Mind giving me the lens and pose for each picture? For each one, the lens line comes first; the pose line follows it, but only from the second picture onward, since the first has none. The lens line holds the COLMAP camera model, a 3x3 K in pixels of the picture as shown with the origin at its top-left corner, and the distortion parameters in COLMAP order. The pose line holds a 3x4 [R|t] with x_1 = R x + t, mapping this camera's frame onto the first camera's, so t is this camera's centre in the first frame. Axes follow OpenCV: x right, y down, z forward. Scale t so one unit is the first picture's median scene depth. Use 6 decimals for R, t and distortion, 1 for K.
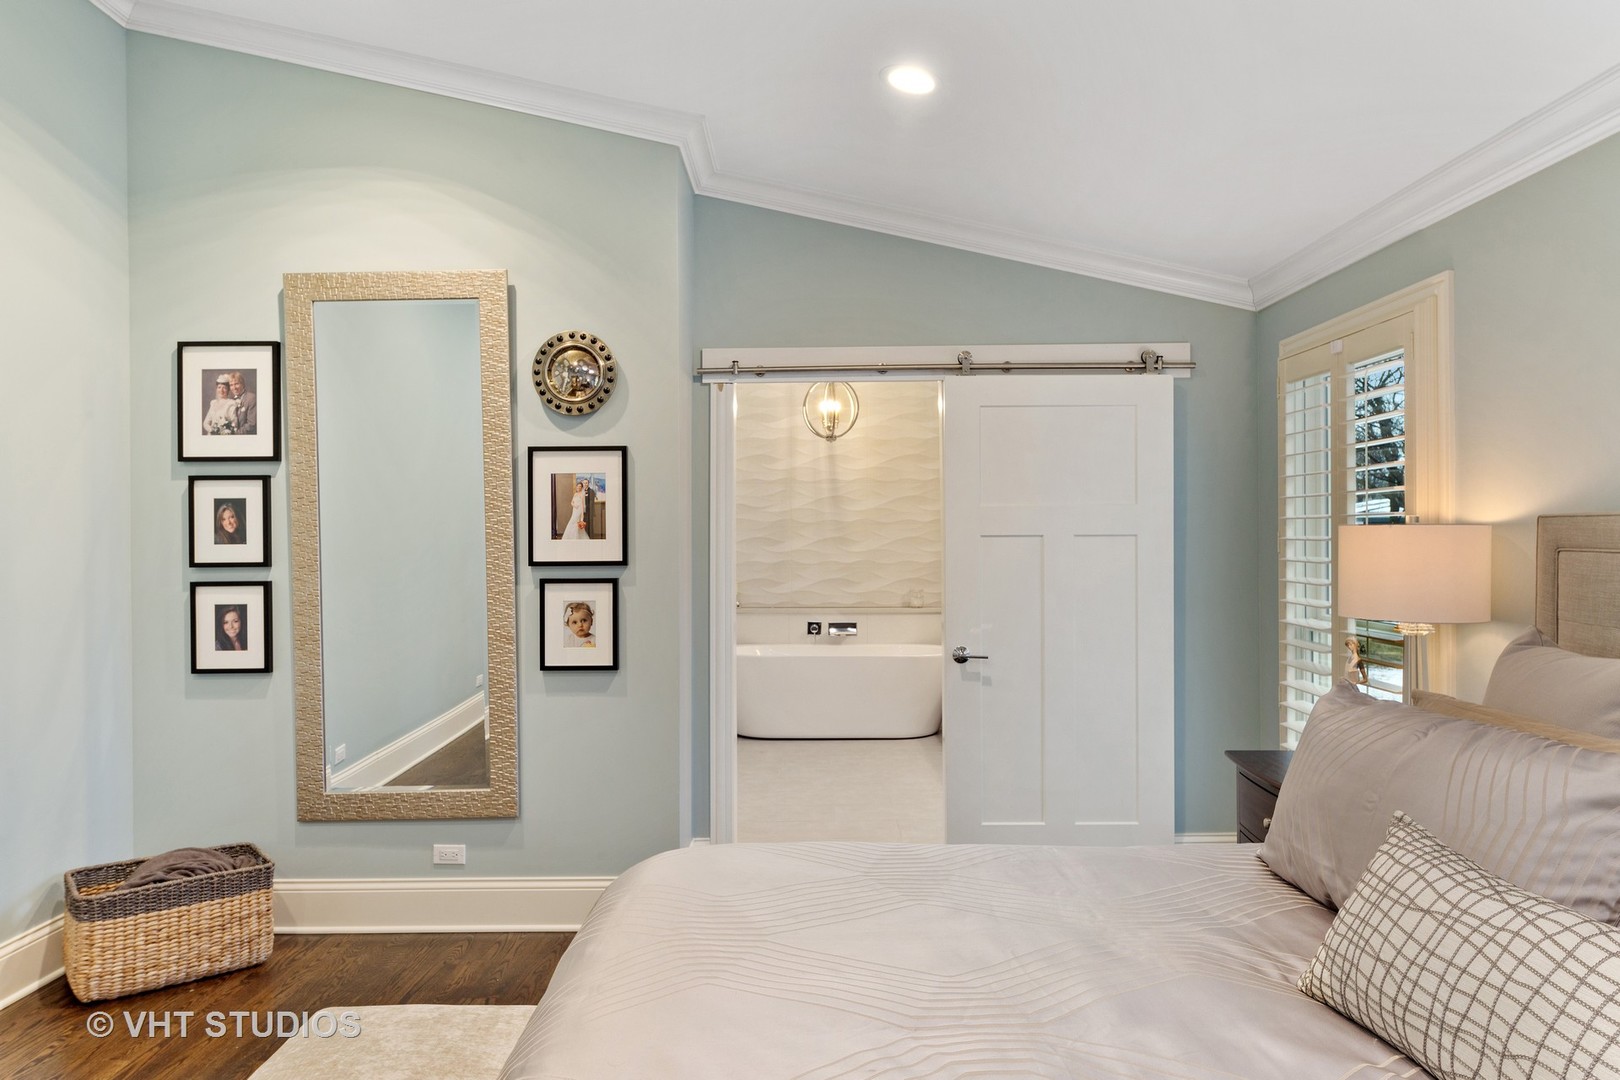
lens RADIAL K [[1059.0, 0, 802.0], [0, 1059.0, 542.5], [0, 0, 1]] dist [0.000895, -0.001179]
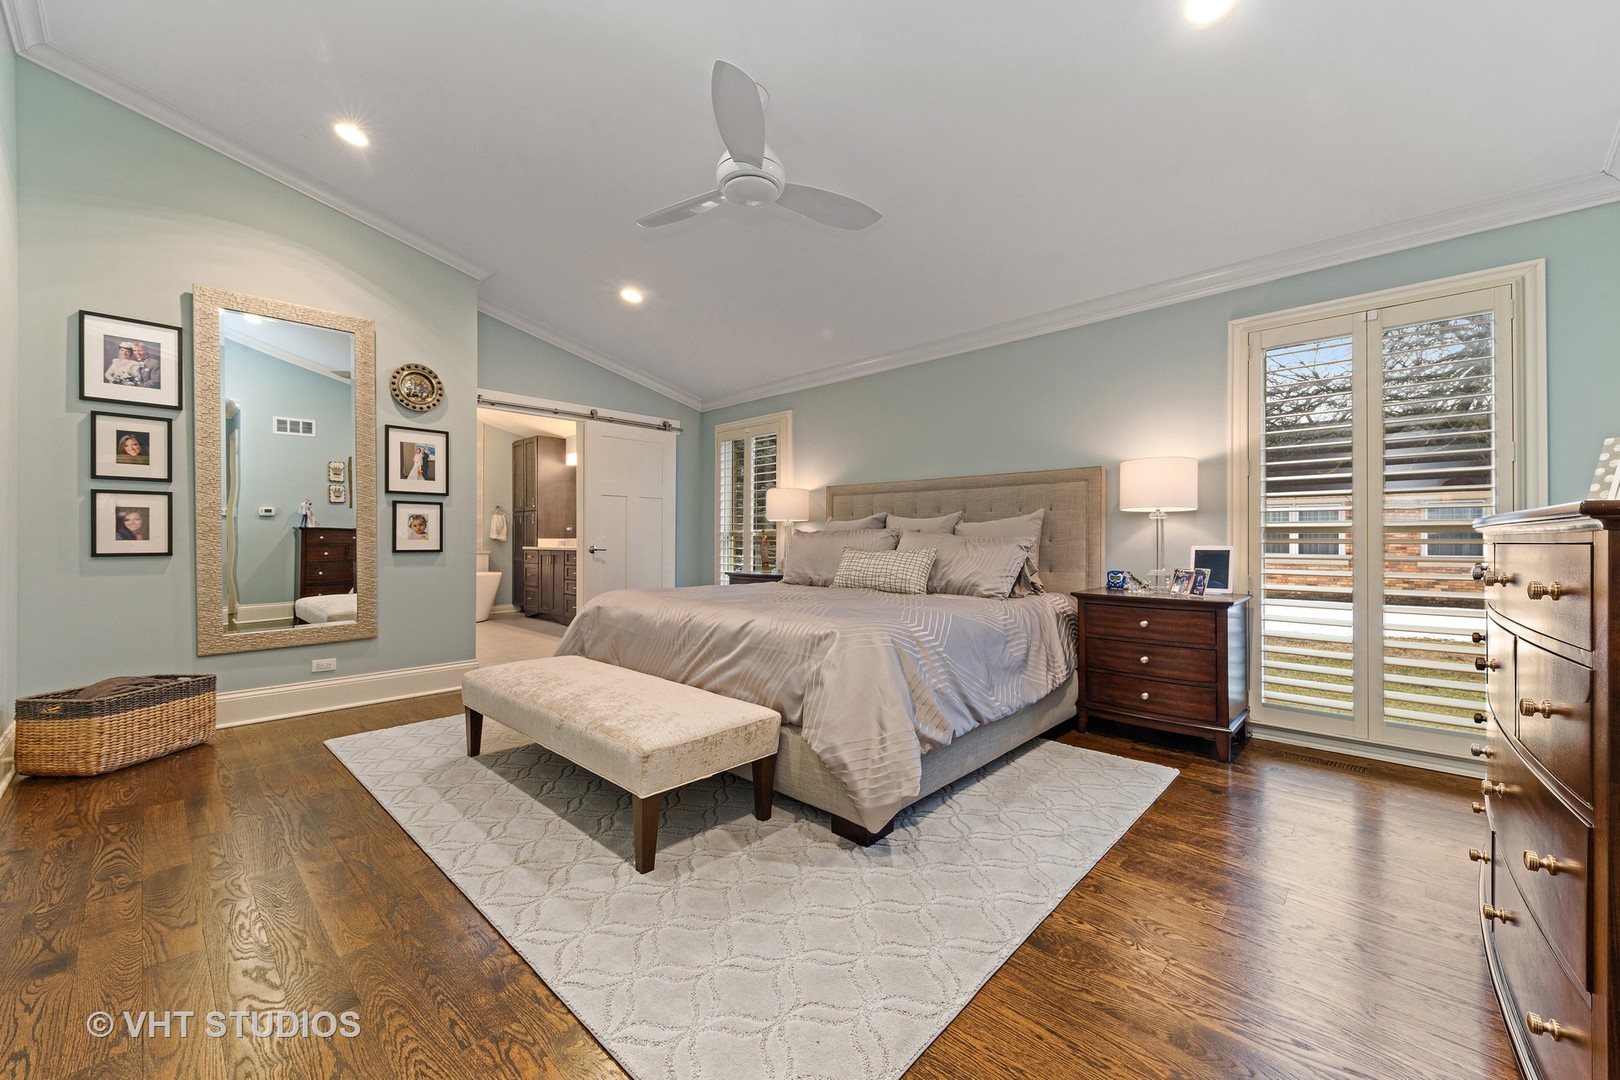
lens RADIAL K [[626.2, 0, 814.6], [0, 626.2, 546.1], [0, 0, 1]] dist [-0.000775, -0.001440]
pose [[0.679156, 0.000825, 0.733993, -0.533577], [-0.004317, 0.999987, 0.002871, 0.103749], [-0.733981, -0.005118, 0.679151, -0.222954]]
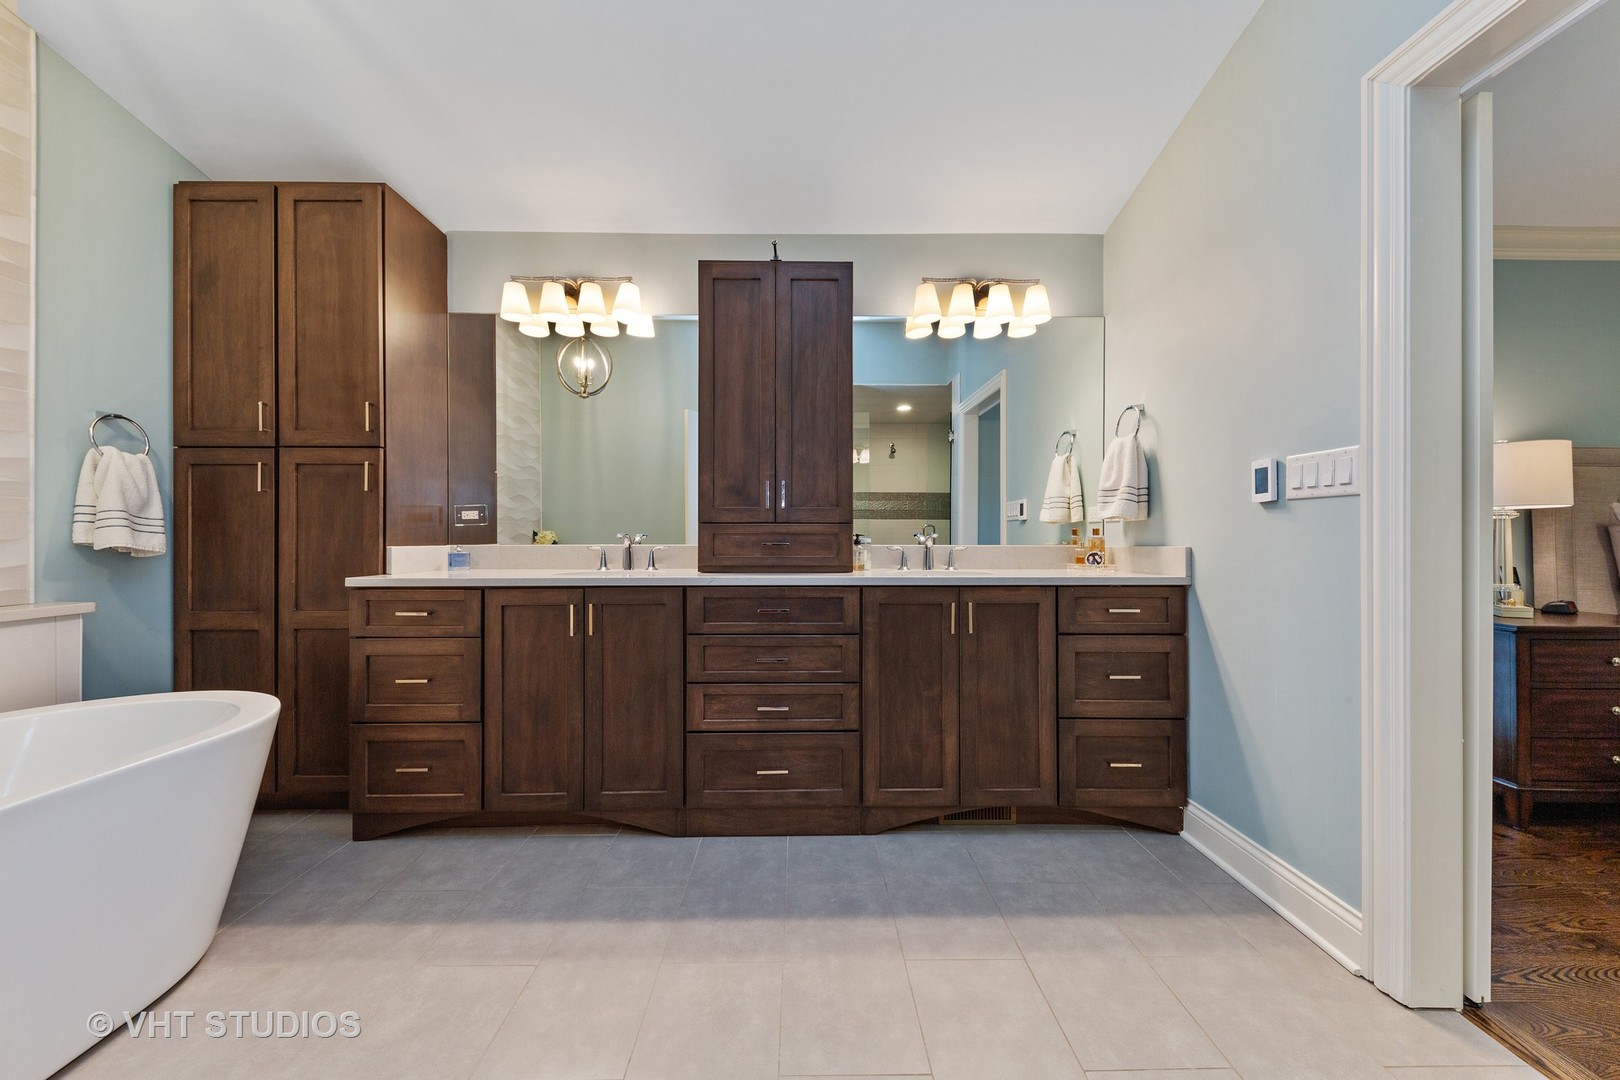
lens RADIAL K [[601.1, 0, 804.1], [0, 601.1, 542.1], [0, 0, 1]] dist [-0.001648, -0.000409]
pose [[-0.009193, 0.000044, 0.999958, -0.169302], [-0.001859, 0.999998, -0.000061, 0.082396], [-0.999956, -0.001859, -0.009193, 1.586084]]
